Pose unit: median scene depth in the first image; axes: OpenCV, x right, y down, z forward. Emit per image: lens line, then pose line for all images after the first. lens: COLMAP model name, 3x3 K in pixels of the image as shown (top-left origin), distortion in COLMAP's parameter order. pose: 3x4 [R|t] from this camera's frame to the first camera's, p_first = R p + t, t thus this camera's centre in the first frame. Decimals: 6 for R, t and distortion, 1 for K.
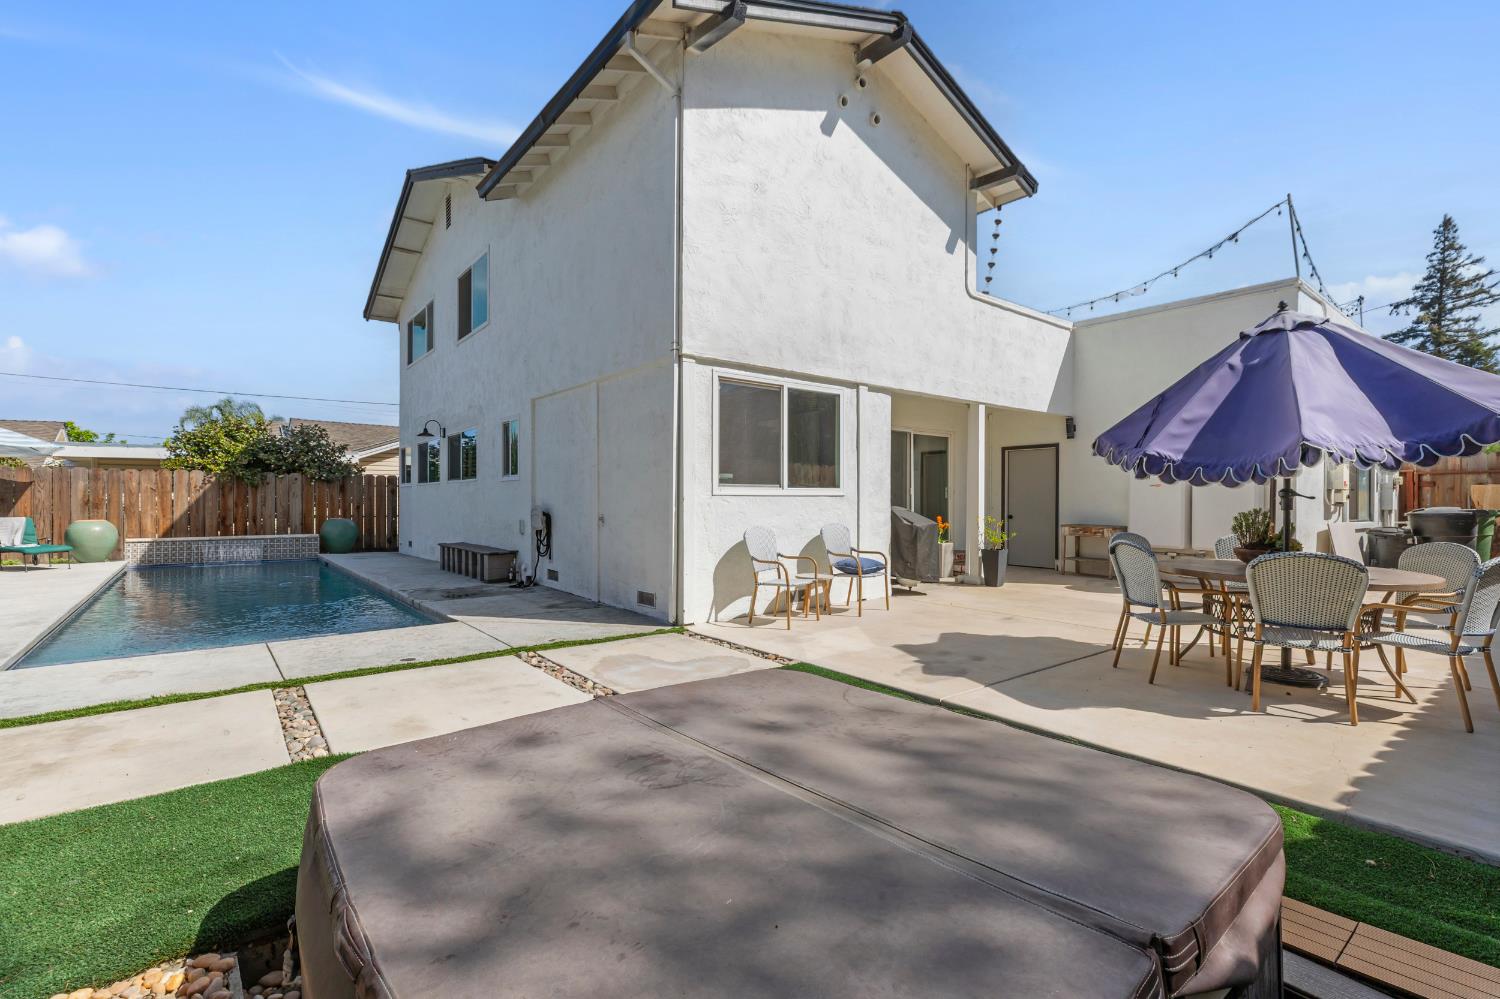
lens RADIAL K [[683.5, 0, 752.4], [0, 683.5, 497.8], [0, 0, 1]] dist [0.001566, 0.000068]
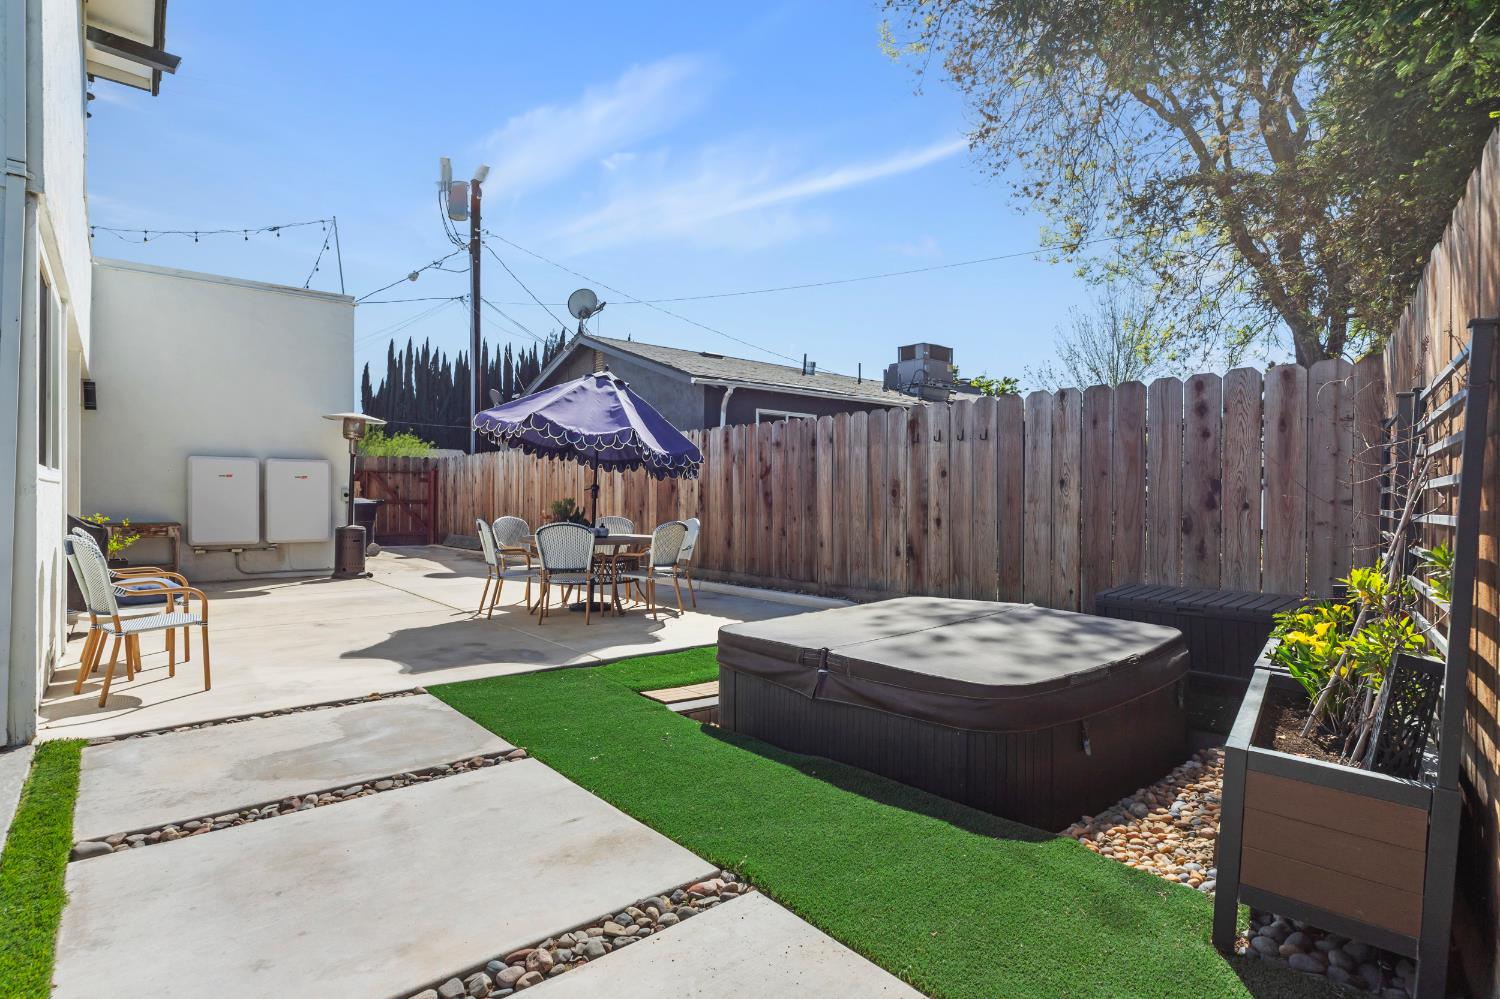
lens RADIAL K [[766.3, 0, 752.7], [0, 766.3, 497.5], [0, 0, 1]] dist [0.002347, 0.000246]
pose [[-0.021985, -0.006305, 0.999738, -0.980589], [-0.006640, 0.999959, 0.006161, 0.002483], [-0.999736, -0.006503, -0.022026, 0.707012]]
